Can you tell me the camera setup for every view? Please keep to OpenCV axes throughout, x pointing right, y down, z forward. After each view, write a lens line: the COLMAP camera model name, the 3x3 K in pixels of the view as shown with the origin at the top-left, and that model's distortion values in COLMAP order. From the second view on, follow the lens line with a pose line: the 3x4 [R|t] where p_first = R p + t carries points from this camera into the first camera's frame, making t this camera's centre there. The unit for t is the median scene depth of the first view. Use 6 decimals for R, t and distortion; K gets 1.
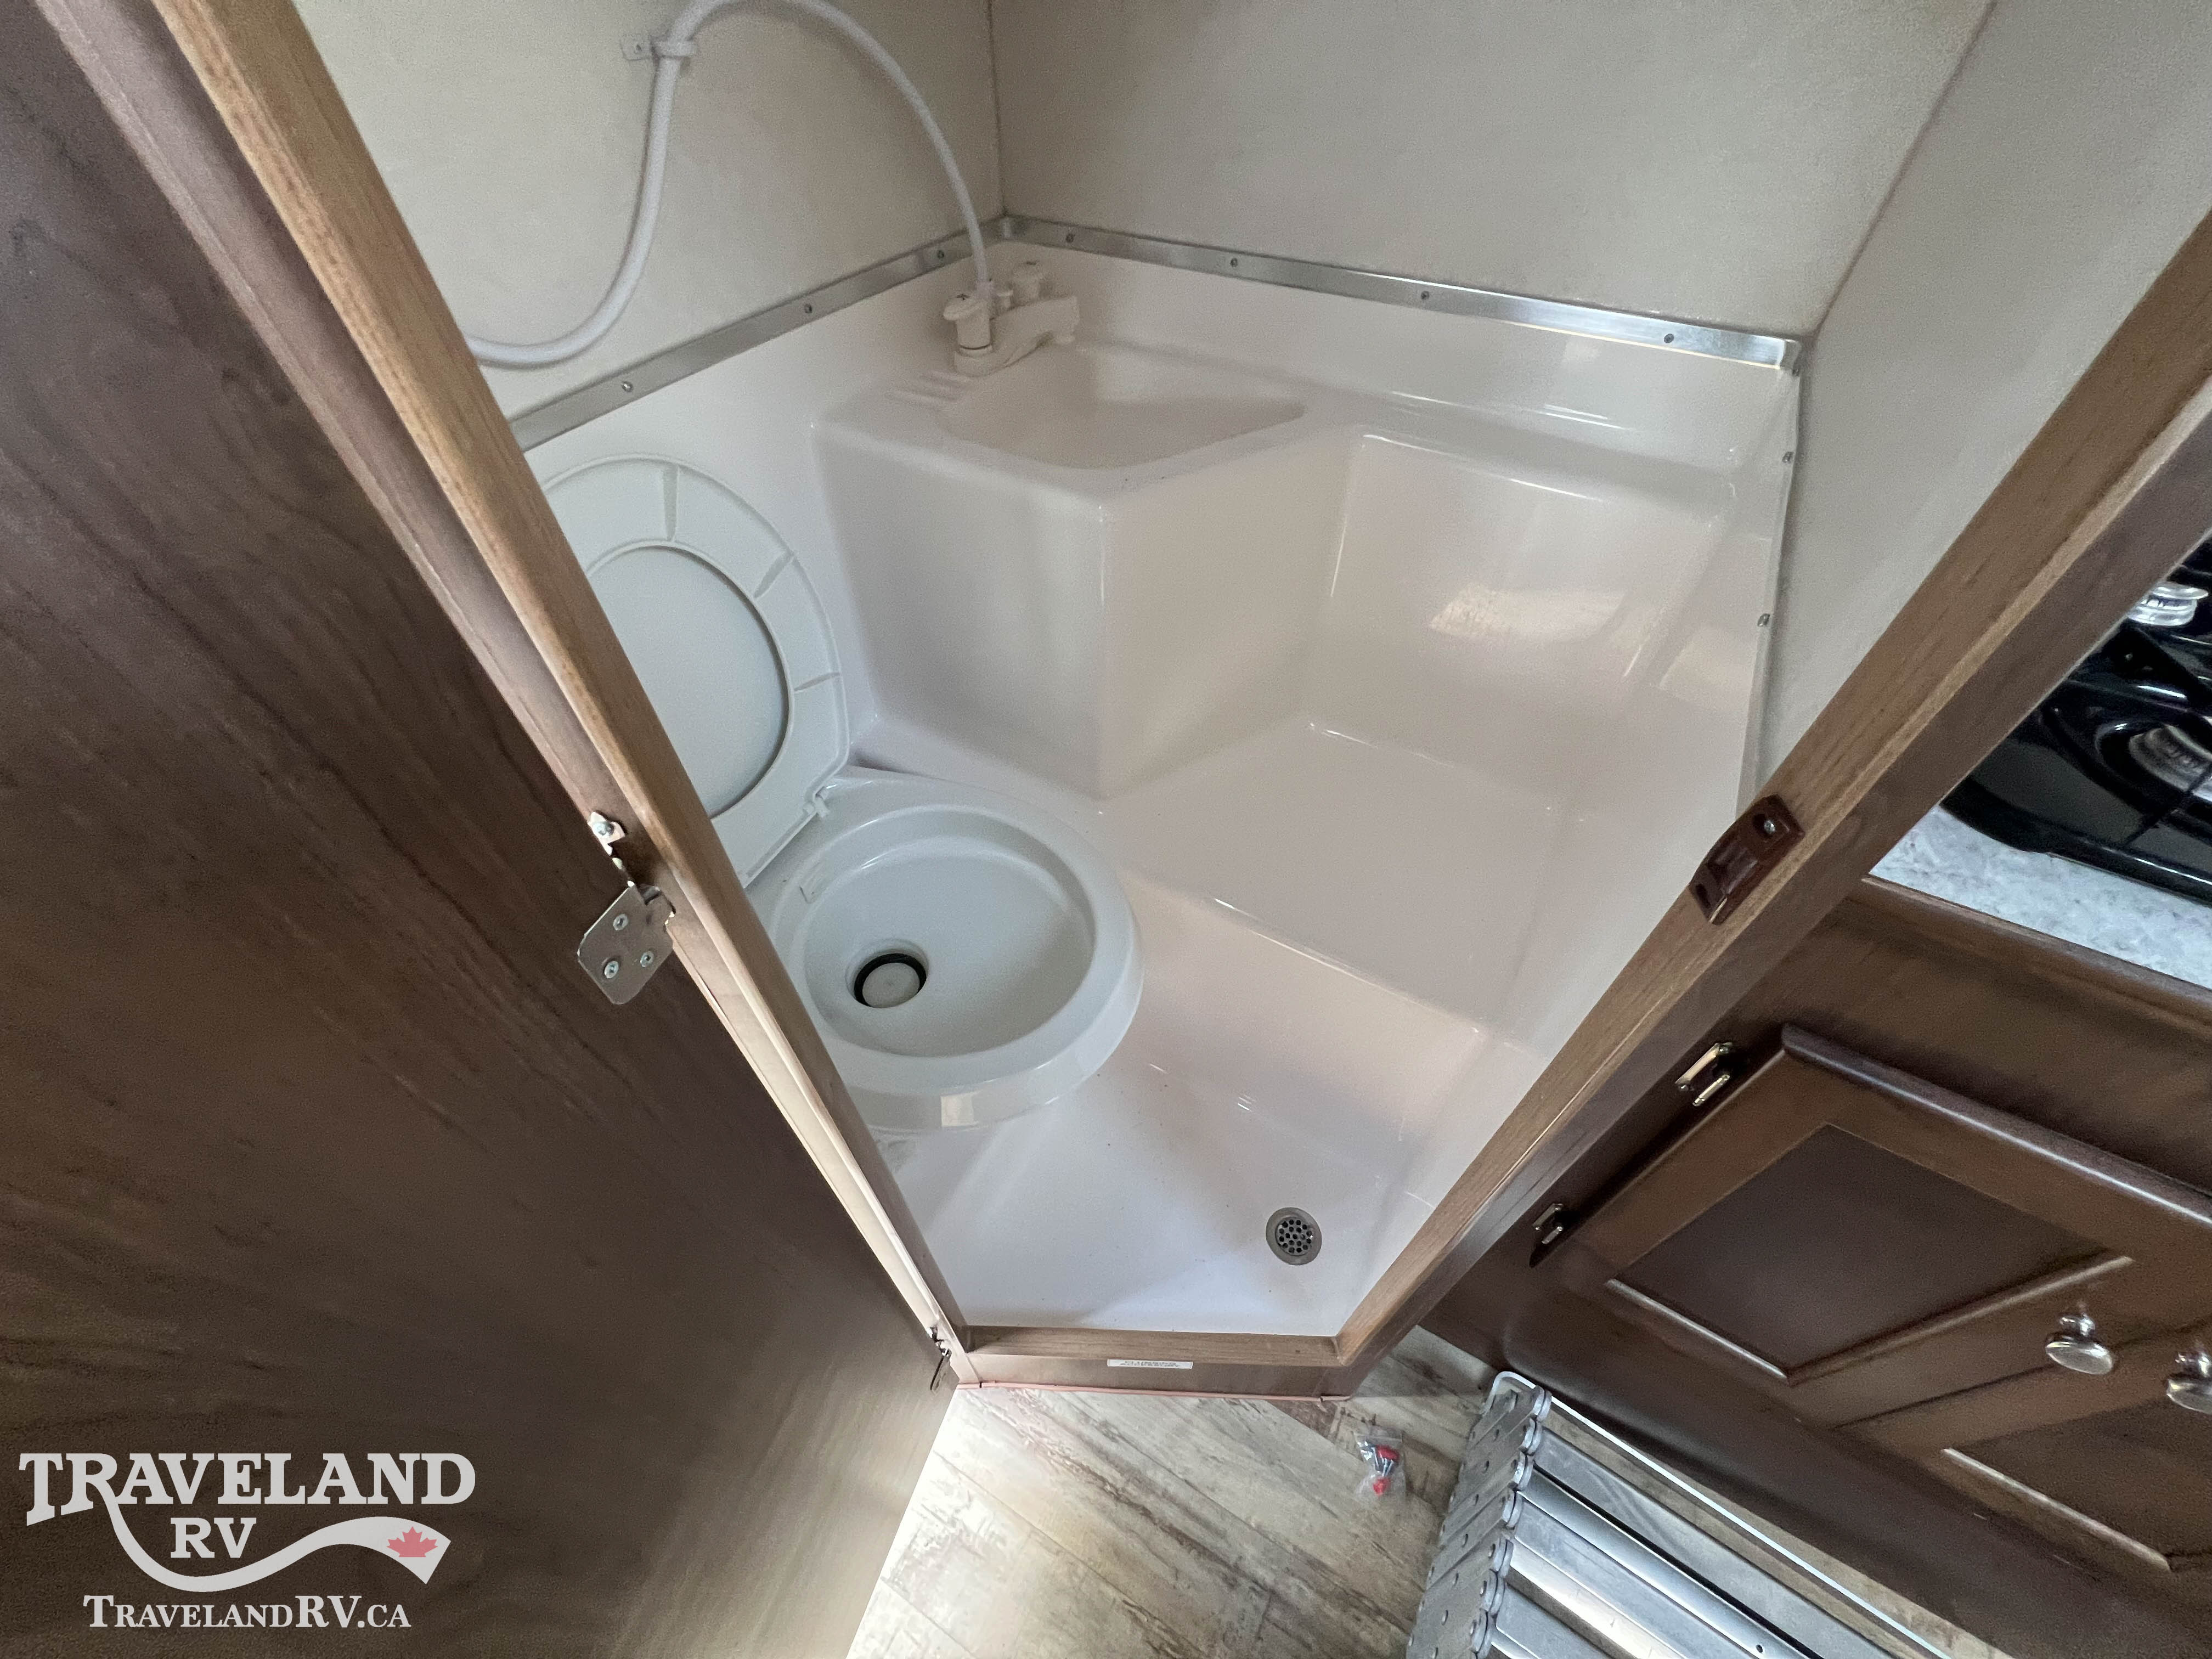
lens RADIAL K [[882.8, 0, 1108.6], [0, 882.8, 827.6], [0, 0, 1]] dist [0.000012, -0.000673]
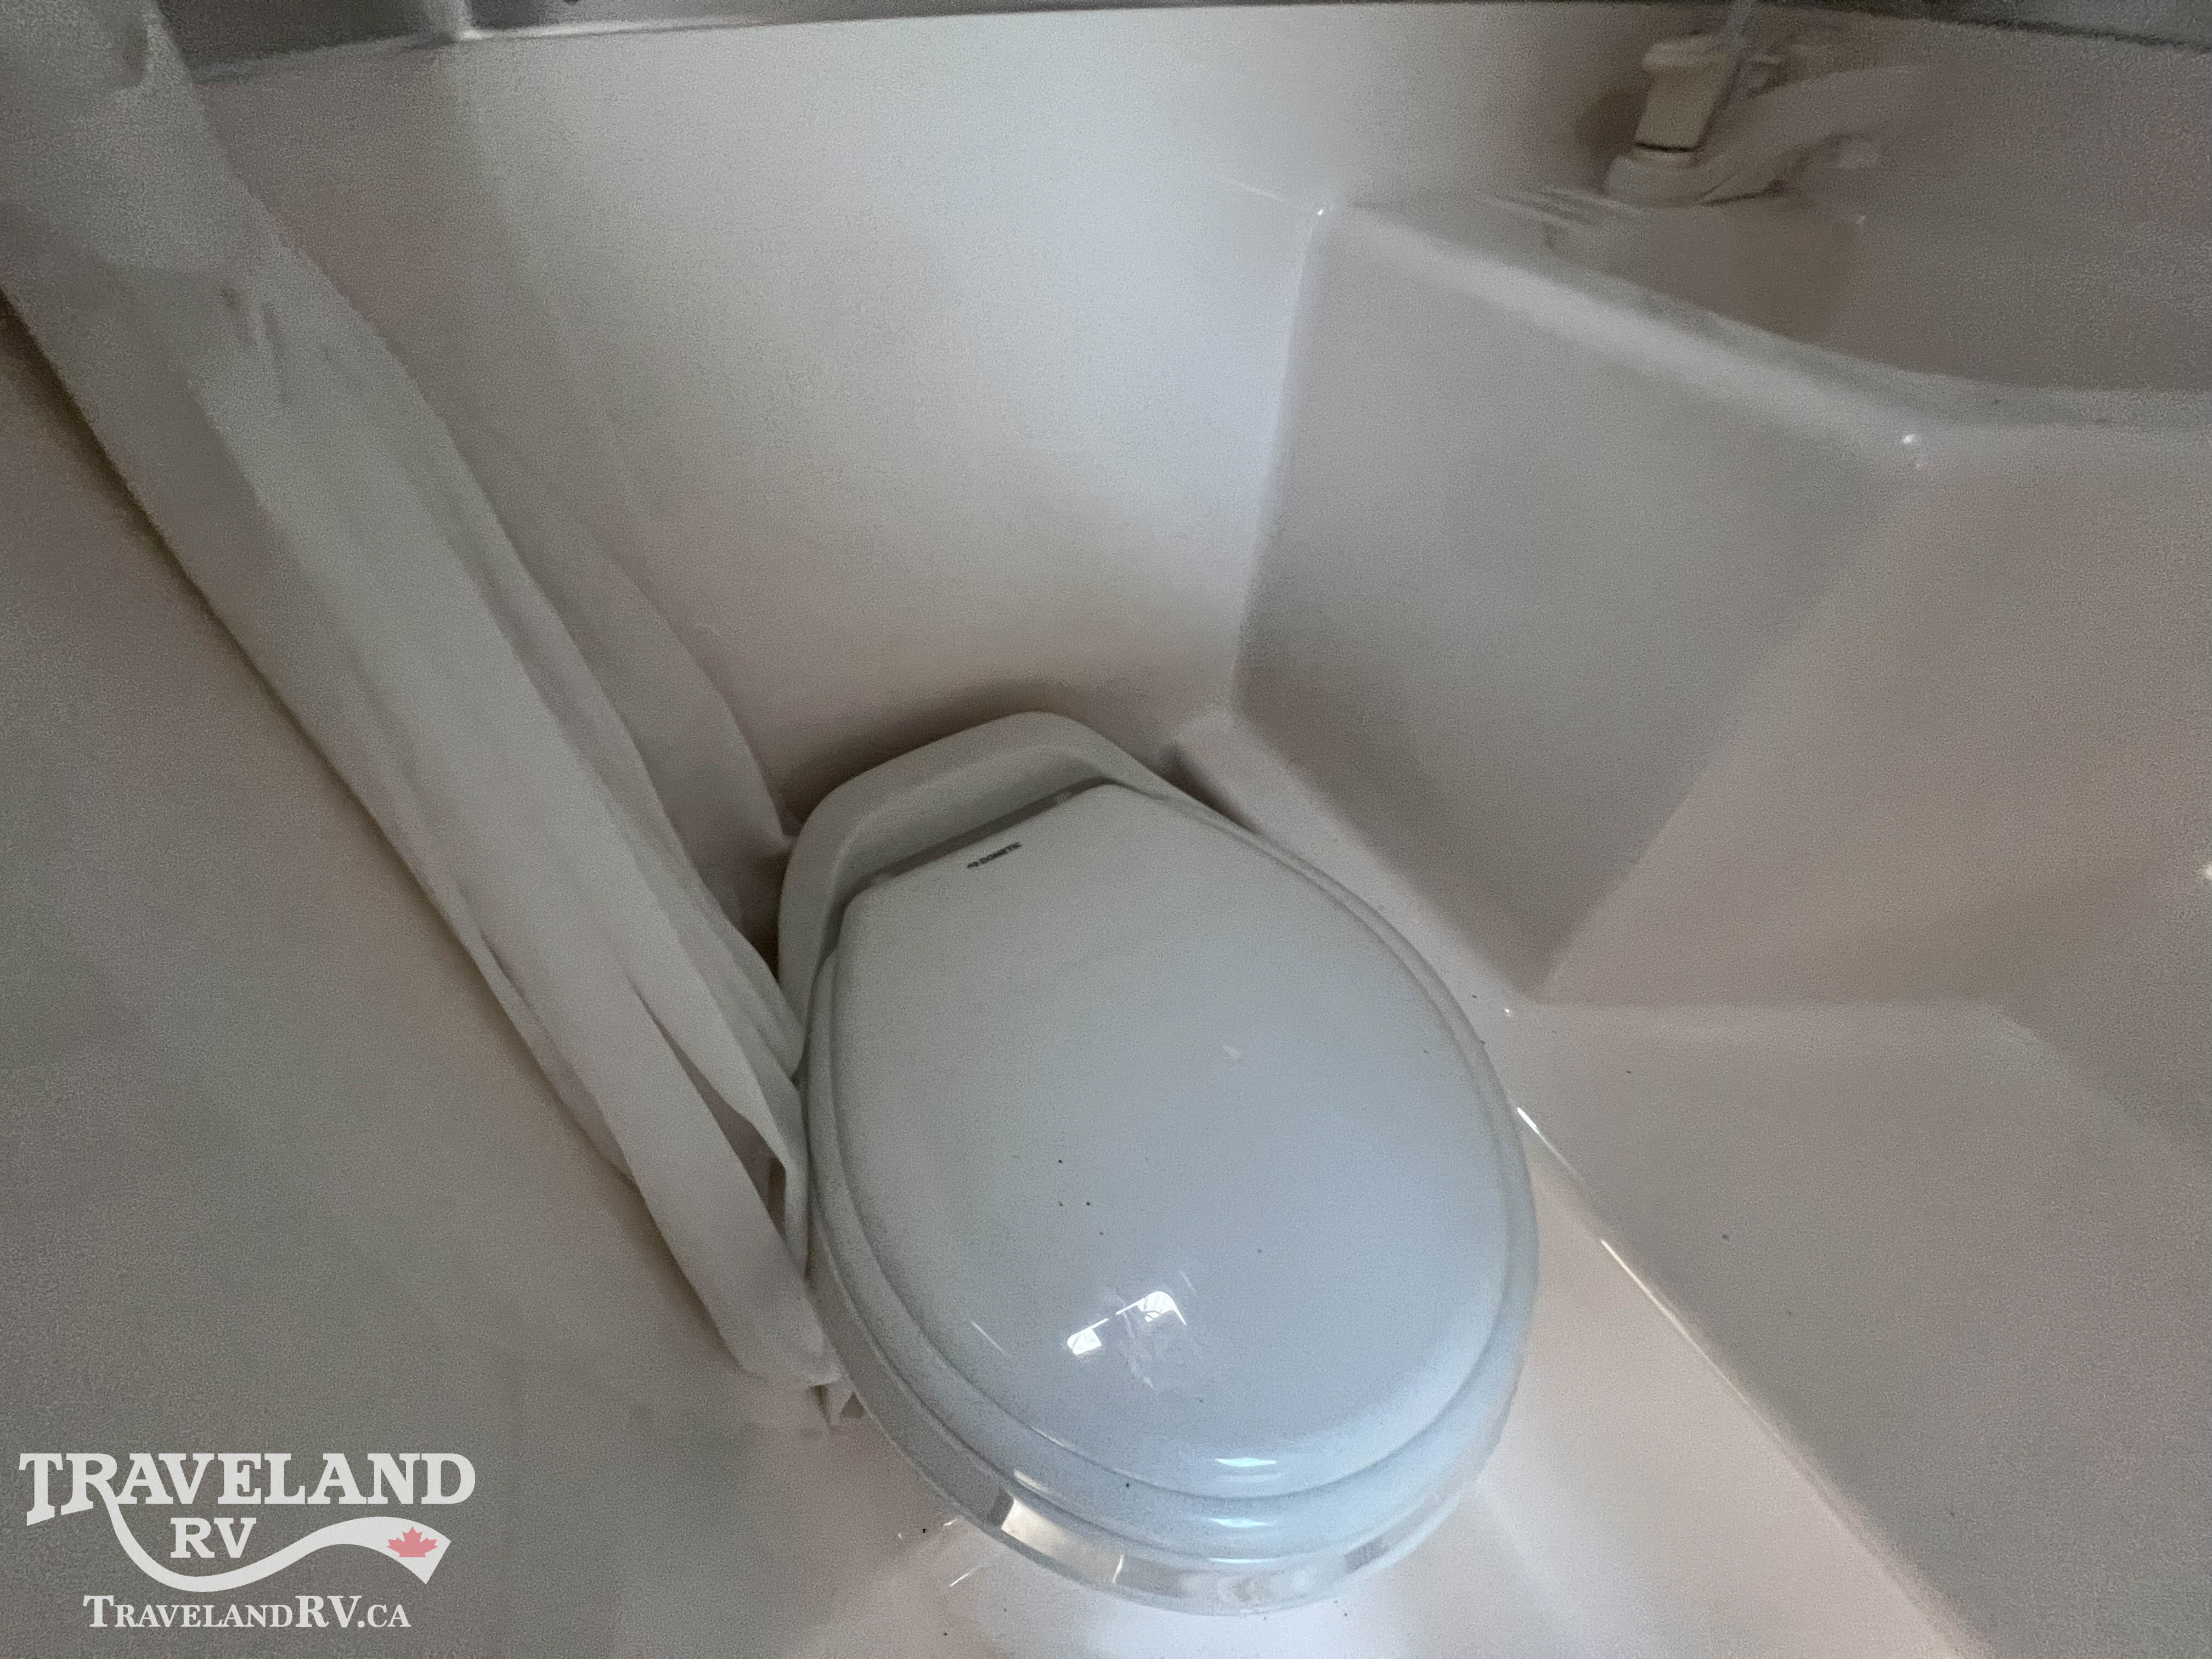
lens RADIAL K [[882.8, 0, 1108.6], [0, 882.8, 827.6], [0, 0, 1]] dist [0.000012, -0.000673]
pose [[0.854938, 0.395020, -0.336215, -0.095018], [-0.395812, 0.915707, 0.069384, -0.069511], [0.335283, 0.073760, 0.939226, 0.412168]]
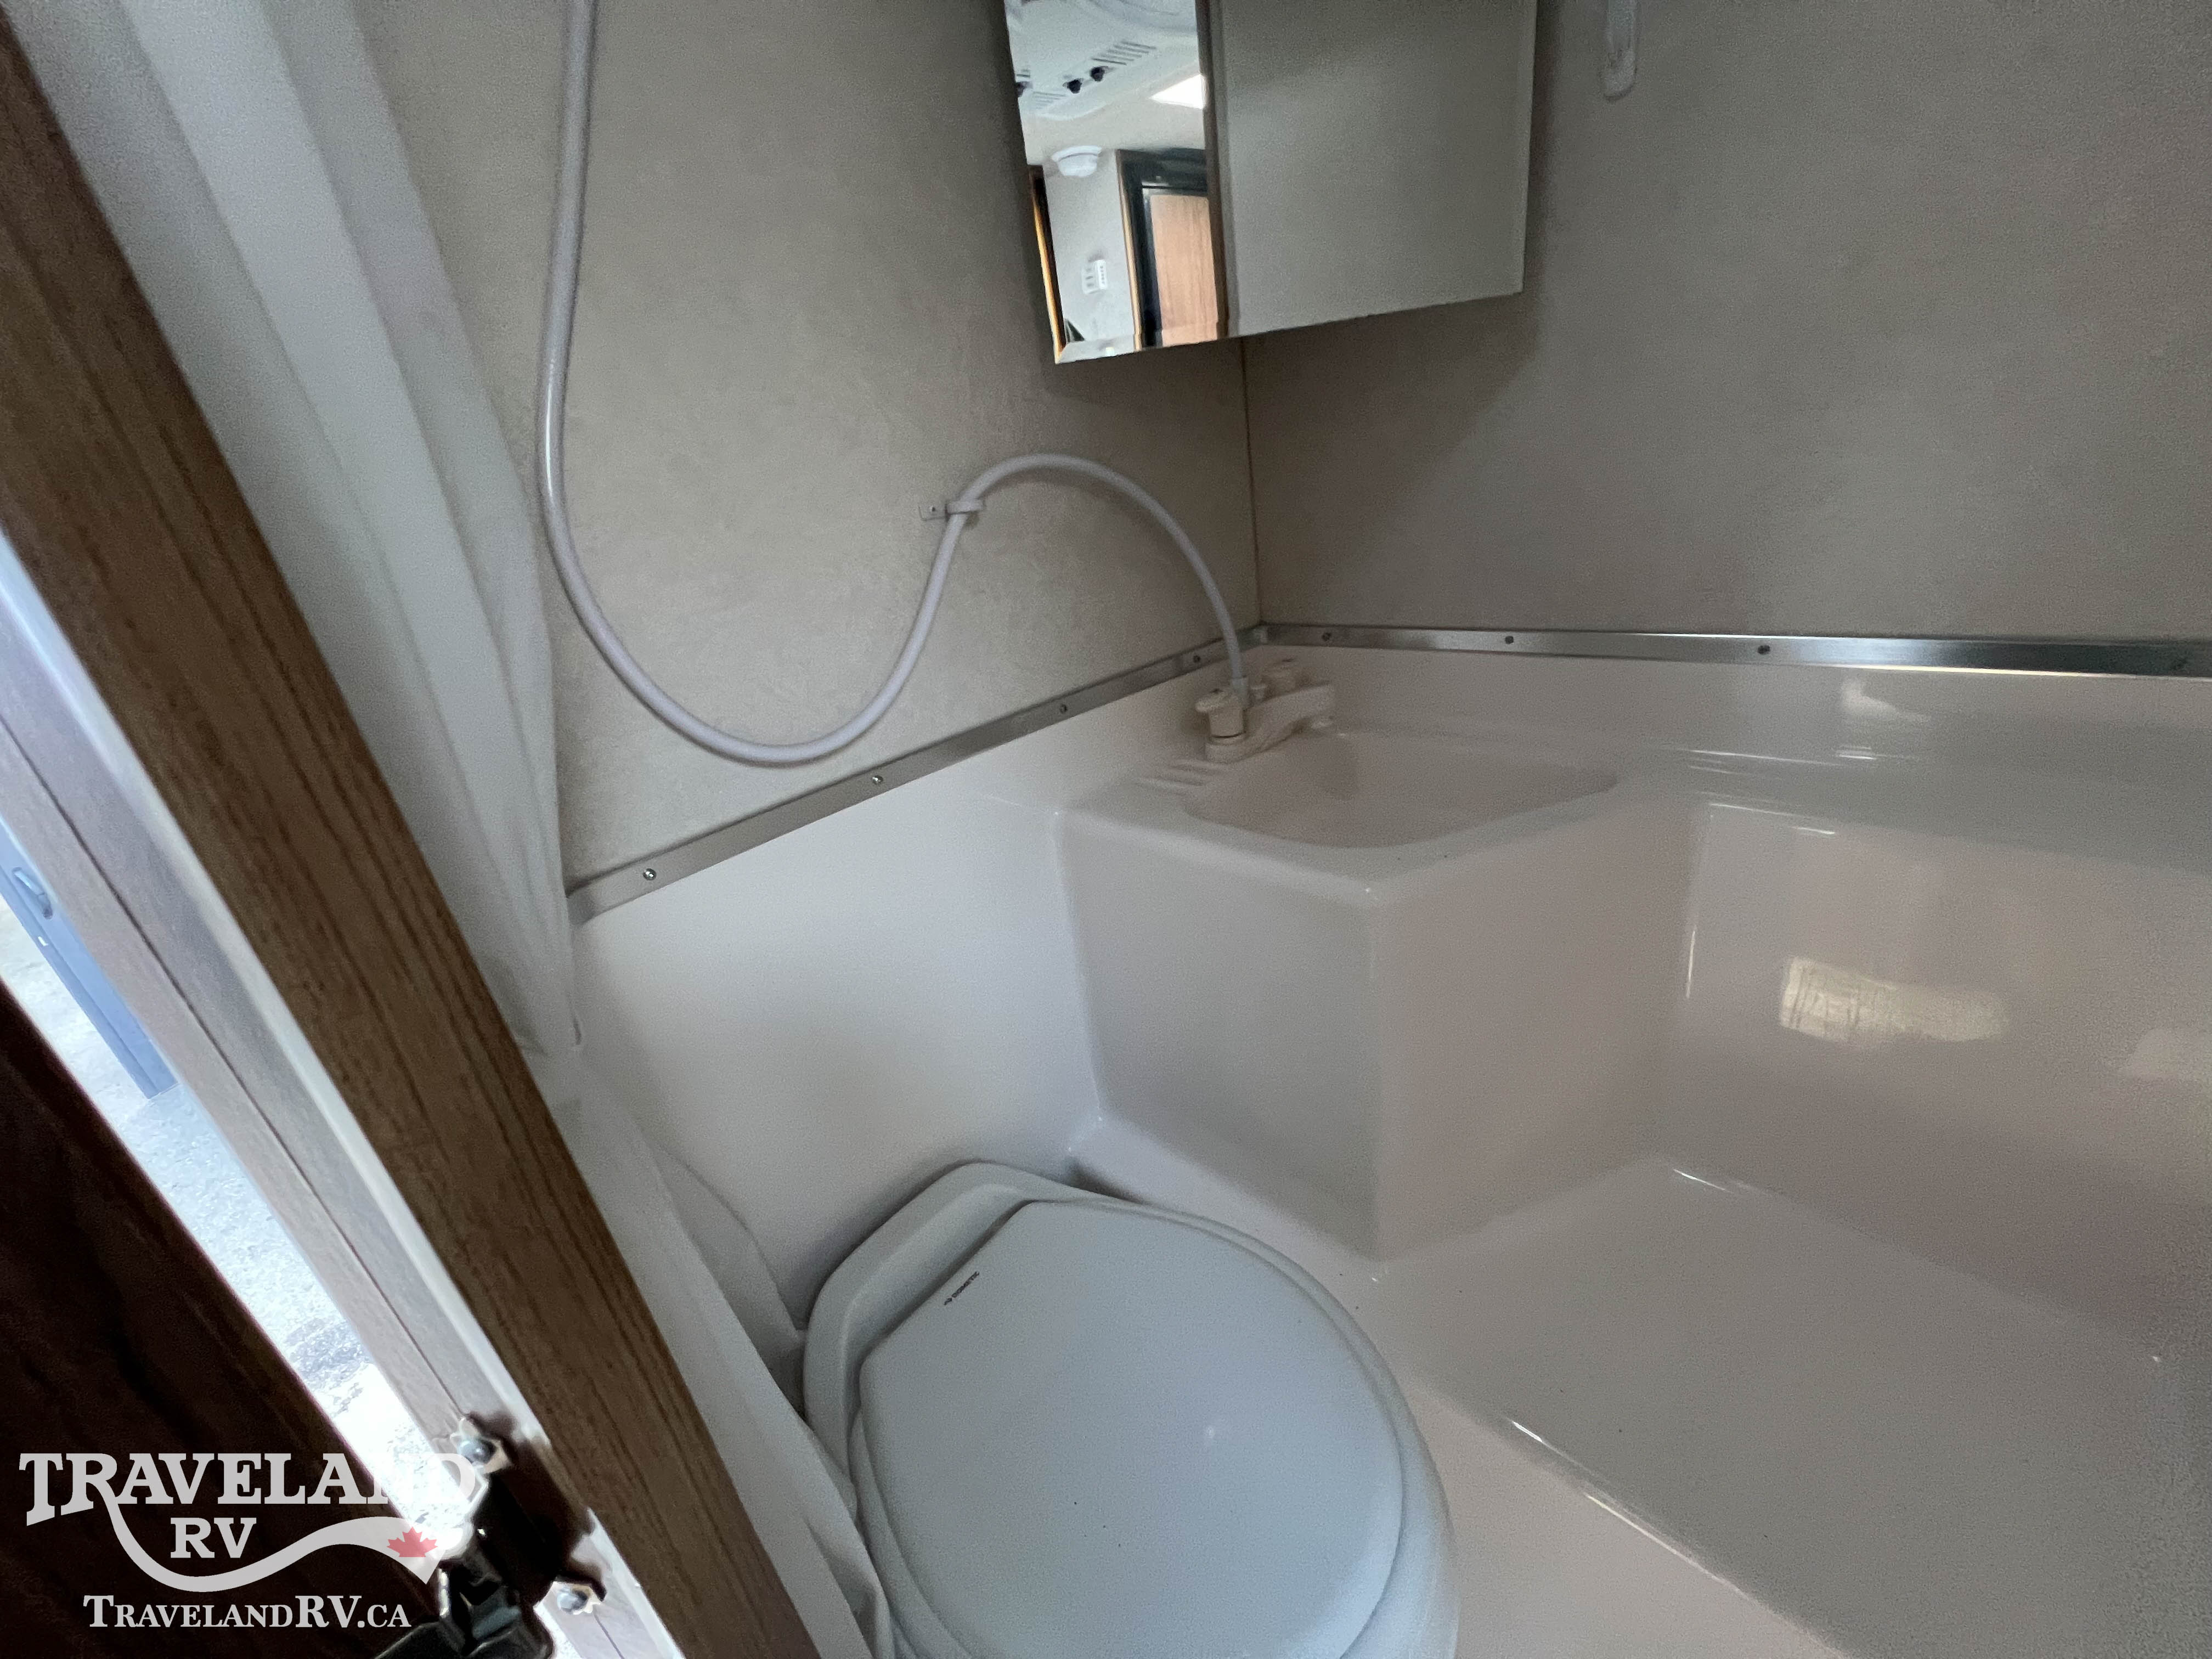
lens RADIAL K [[882.8, 0, 1108.6], [0, 882.8, 827.6], [0, 0, 1]] dist [0.000012, -0.000673]
pose [[0.960820, -0.025492, -0.275998, -0.010769], [-0.088946, 0.914739, -0.394132, -0.057213], [0.262514, 0.403239, 0.876632, 0.154827]]
